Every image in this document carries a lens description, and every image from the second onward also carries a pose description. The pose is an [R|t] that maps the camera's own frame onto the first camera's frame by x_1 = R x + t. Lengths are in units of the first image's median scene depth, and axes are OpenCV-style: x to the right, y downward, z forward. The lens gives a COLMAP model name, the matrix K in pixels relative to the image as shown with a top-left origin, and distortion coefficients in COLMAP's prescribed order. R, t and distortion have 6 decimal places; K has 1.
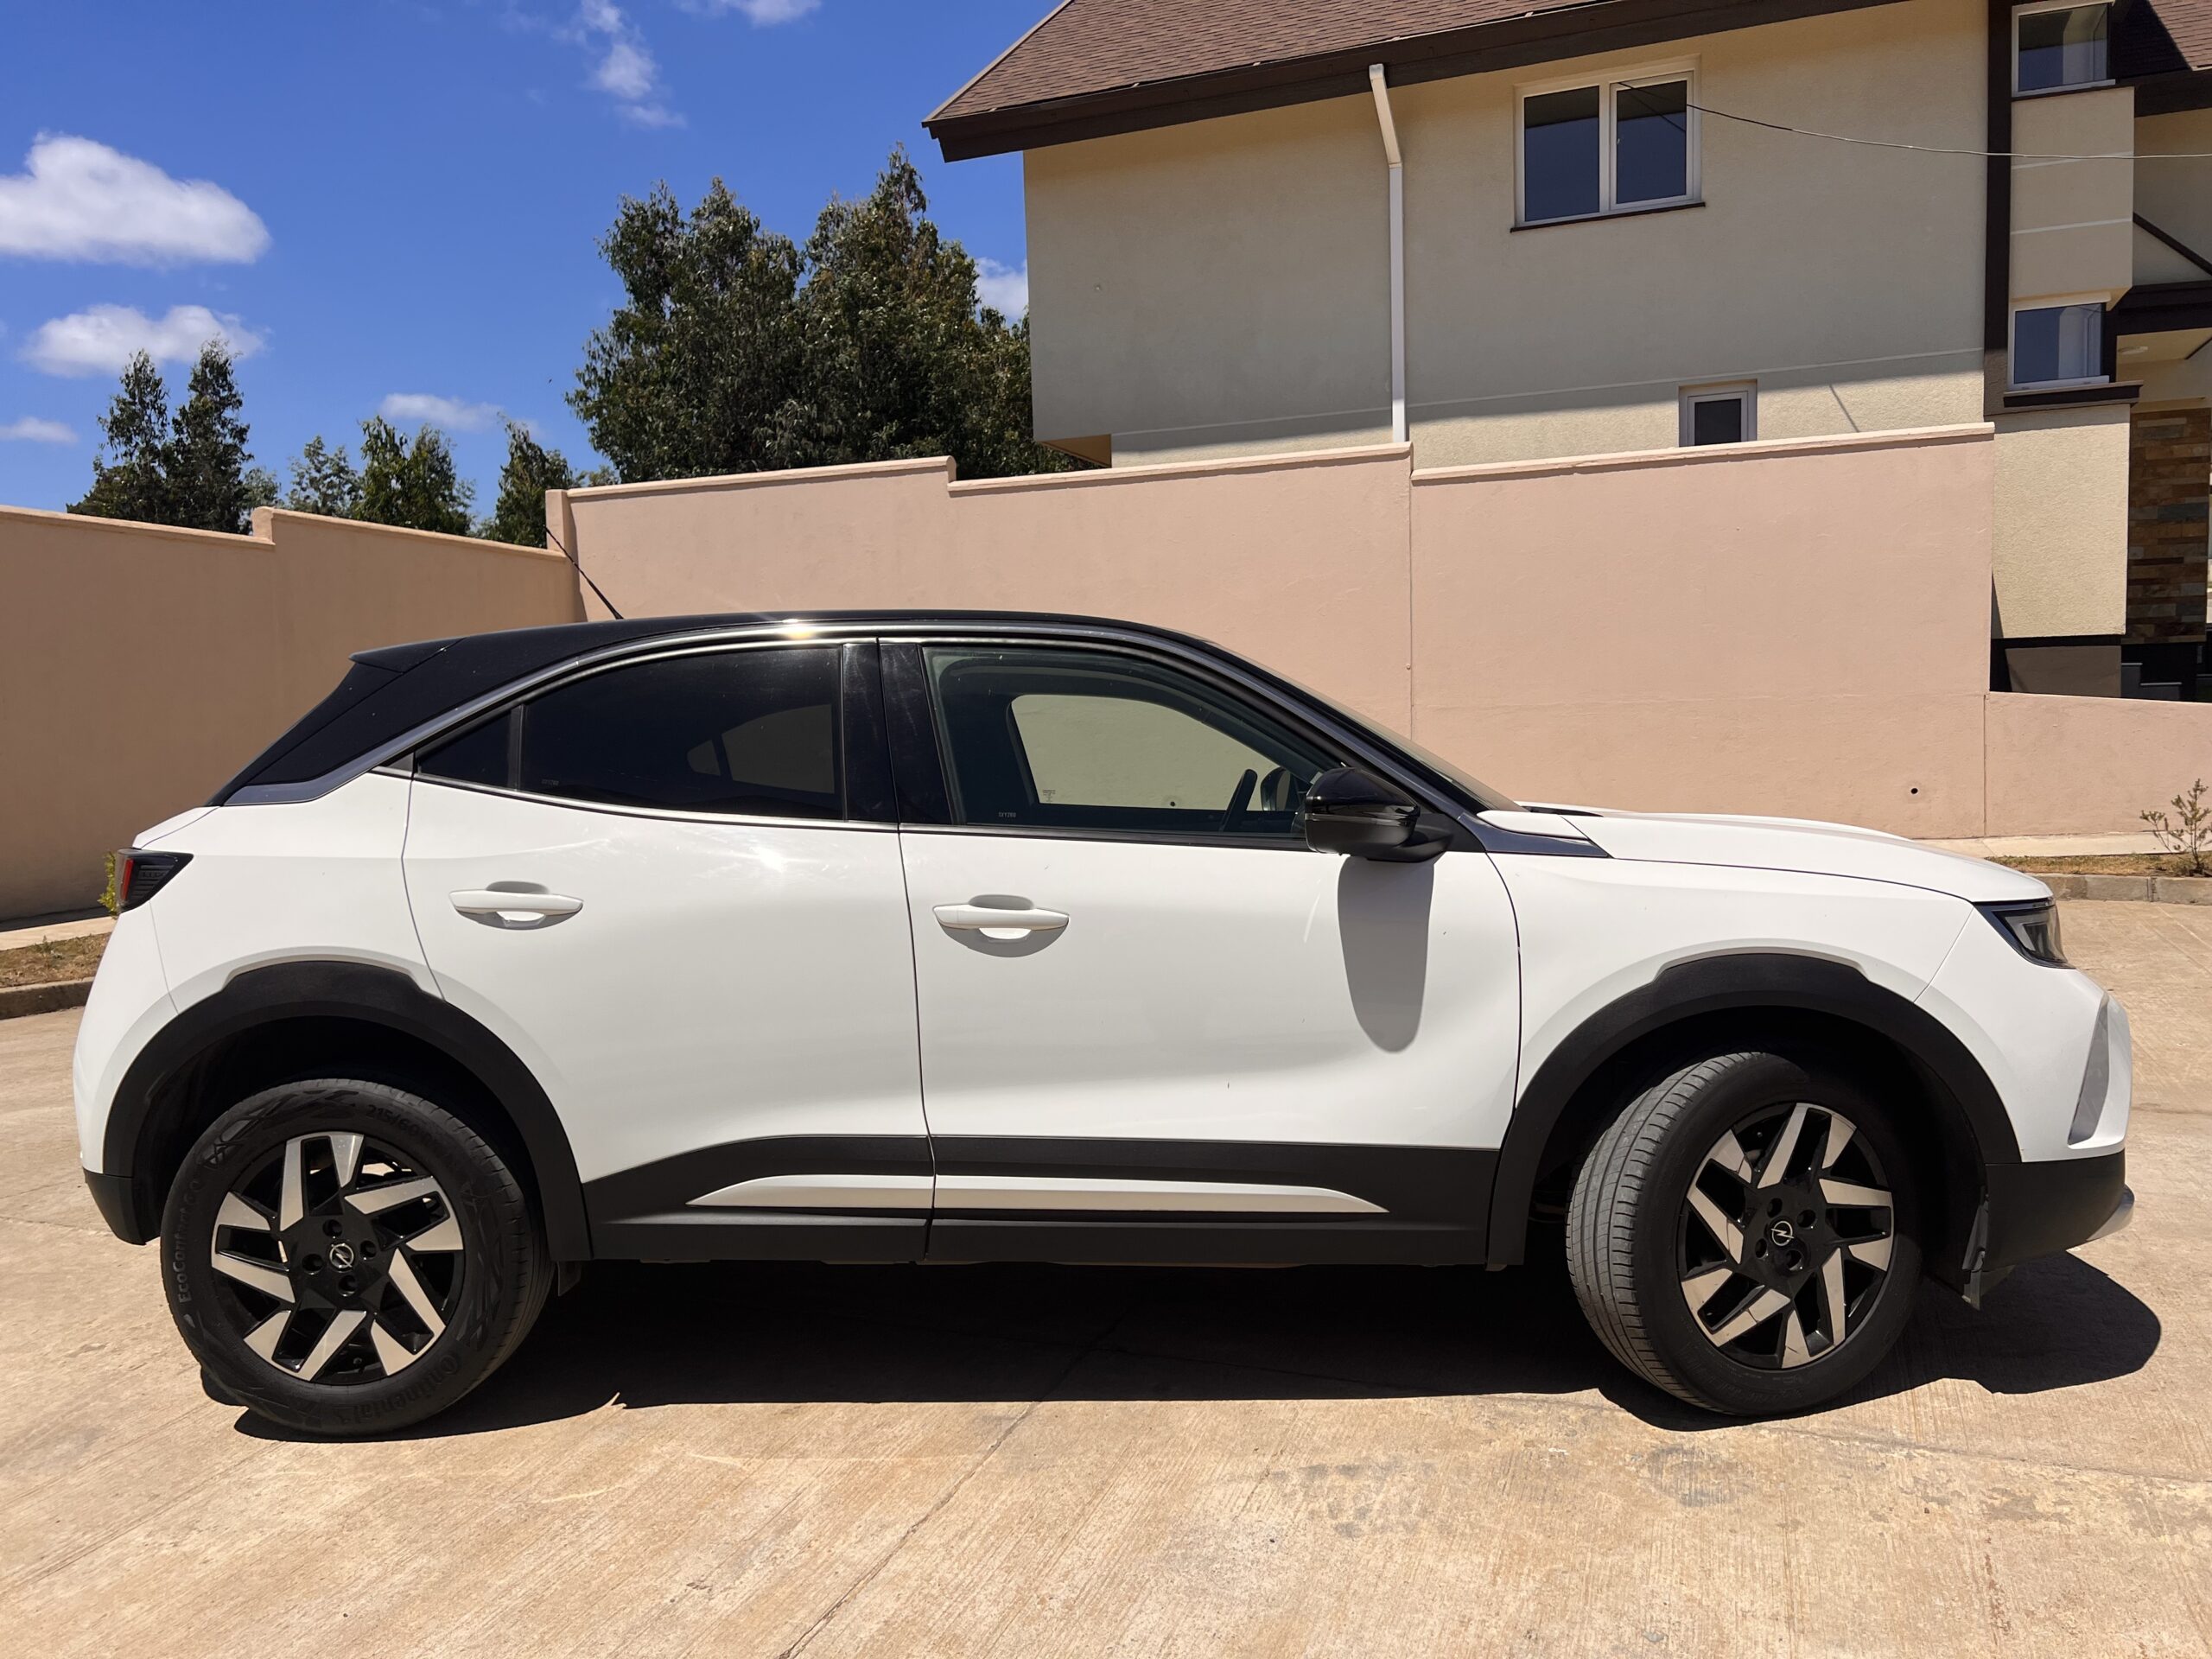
lens RADIAL K [[1655.9, 0, 1103.6], [0, 1655.9, 823.0], [0, 0, 1]] dist [0.050226, -0.063275]
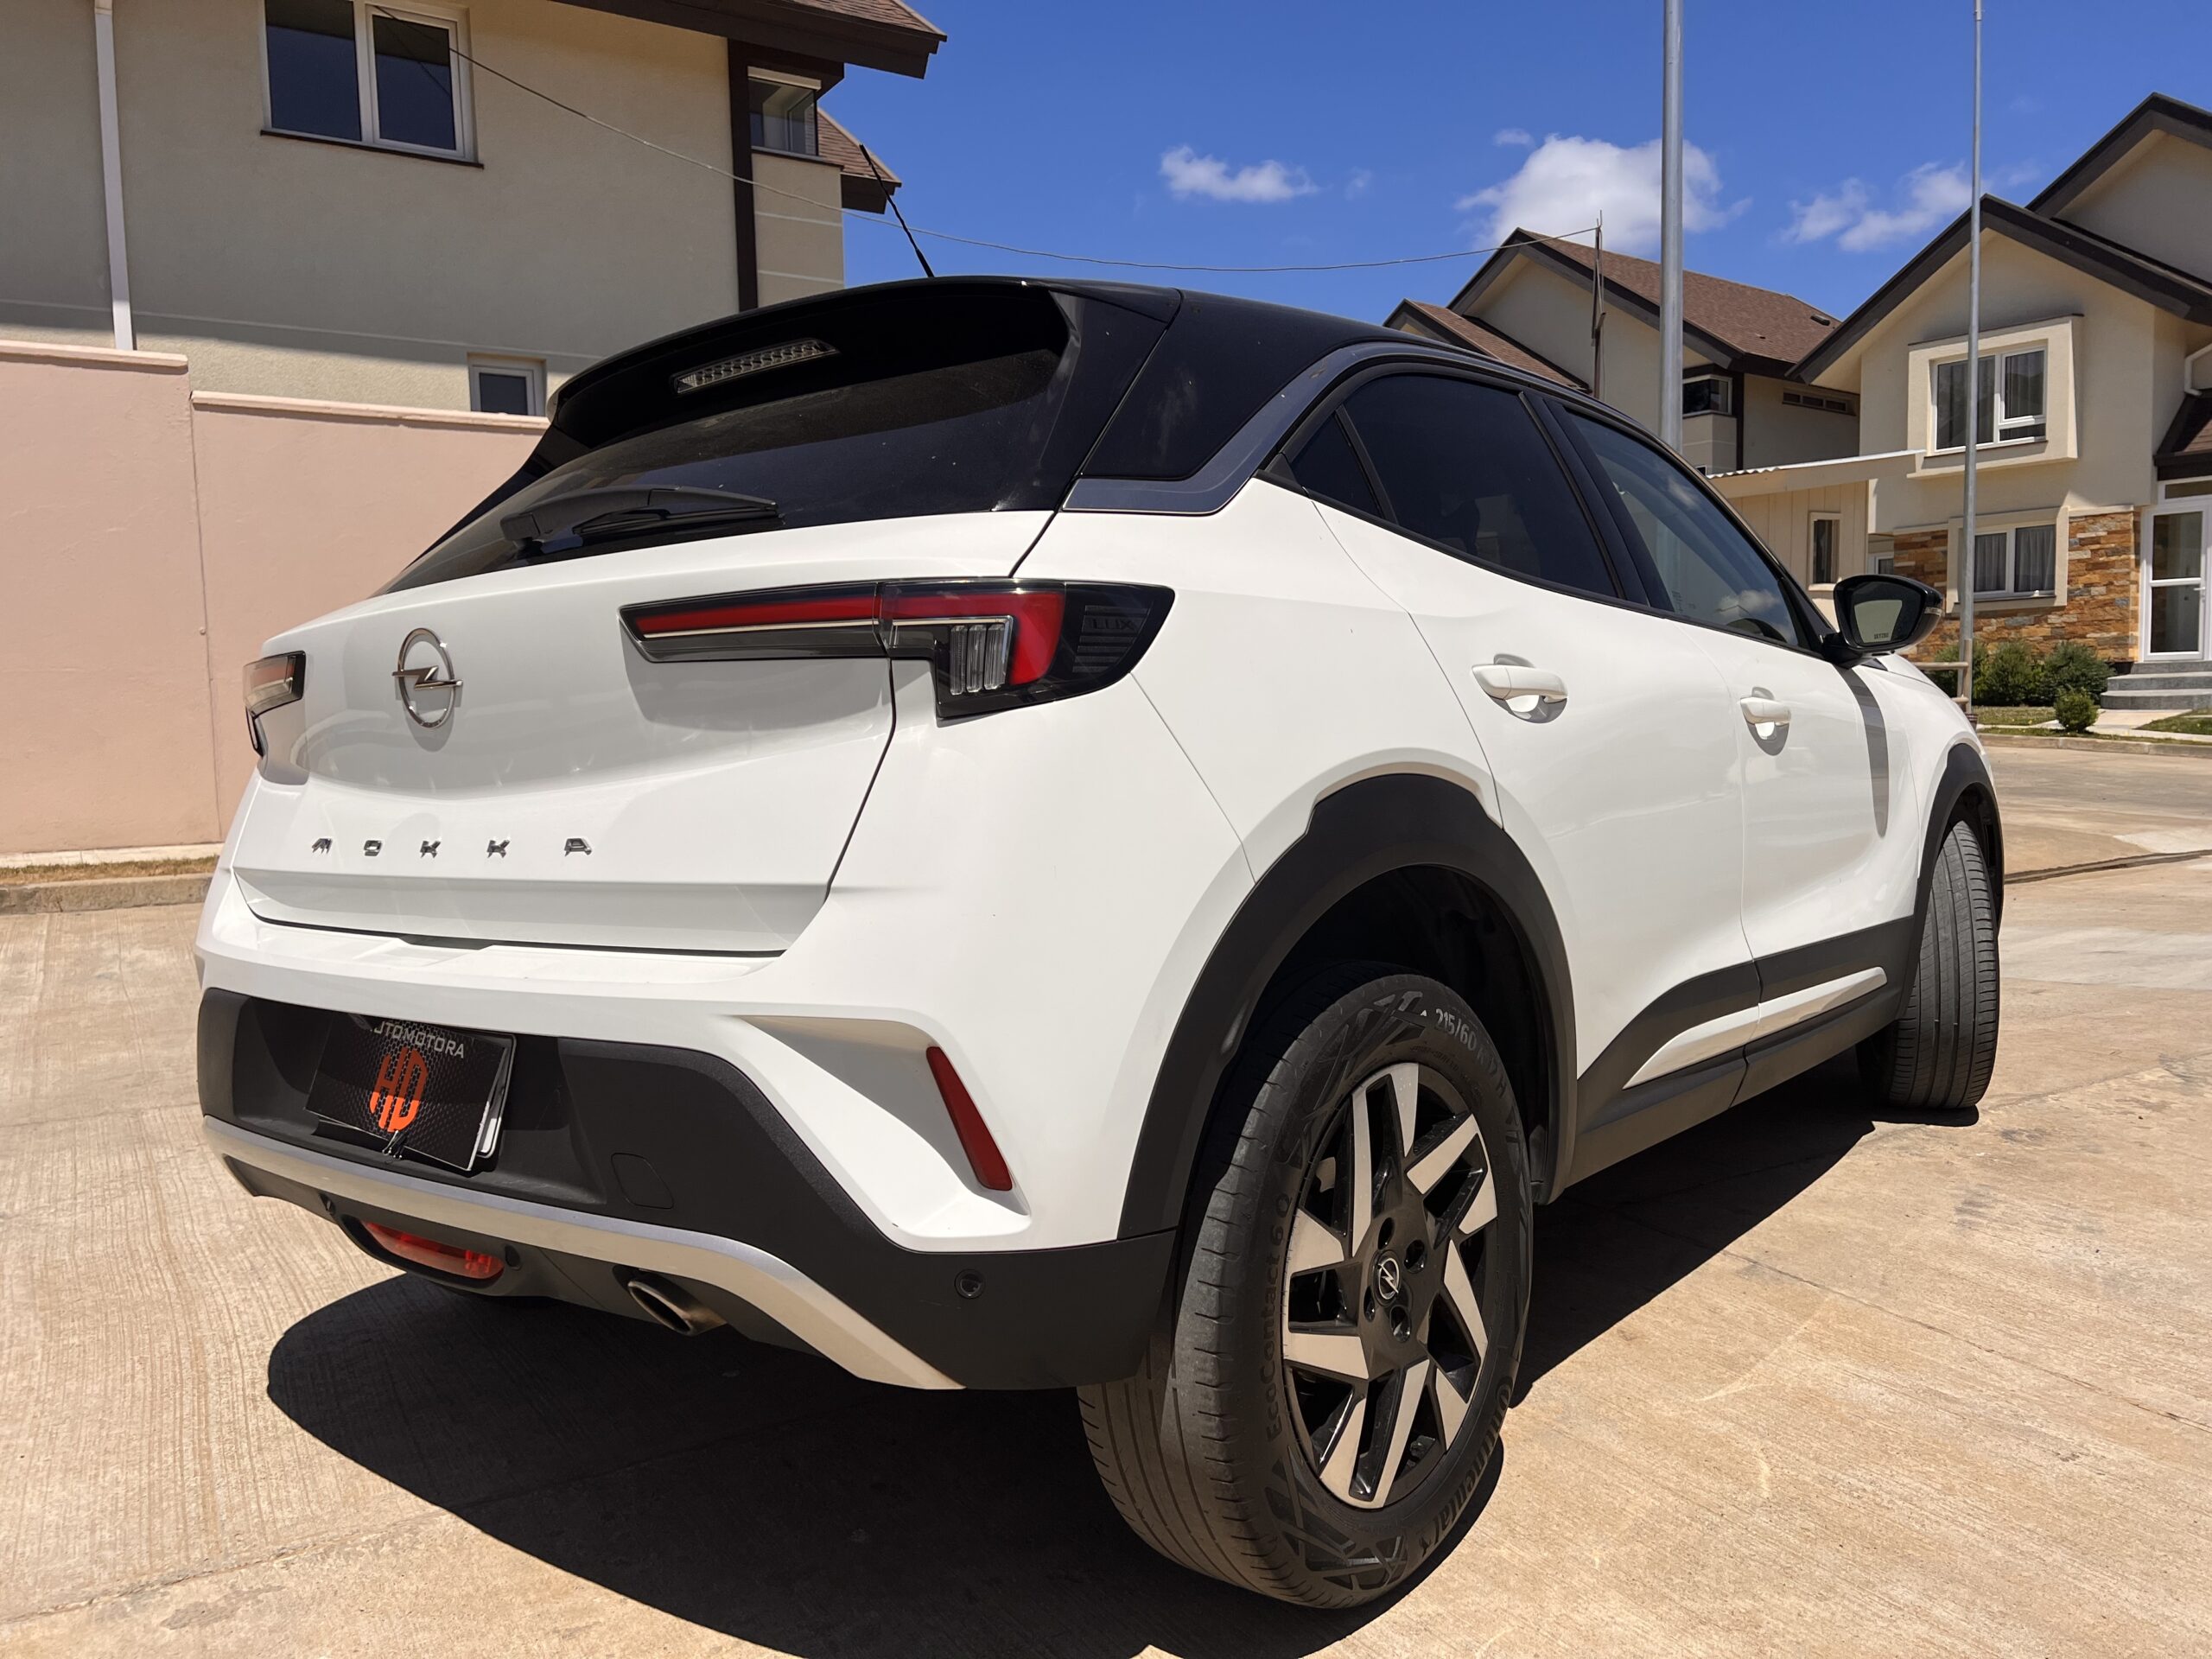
lens RADIAL K [[1655.9, 0, 1112.9], [0, 1655.9, 835.7], [0, 0, 1]] dist [0.050226, -0.063275]
pose [[0.592813, -0.043470, 0.804166, -0.988238], [0.055115, 0.998391, 0.013339, 0.090516], [-0.803452, 0.036414, 0.594255, 0.729566]]
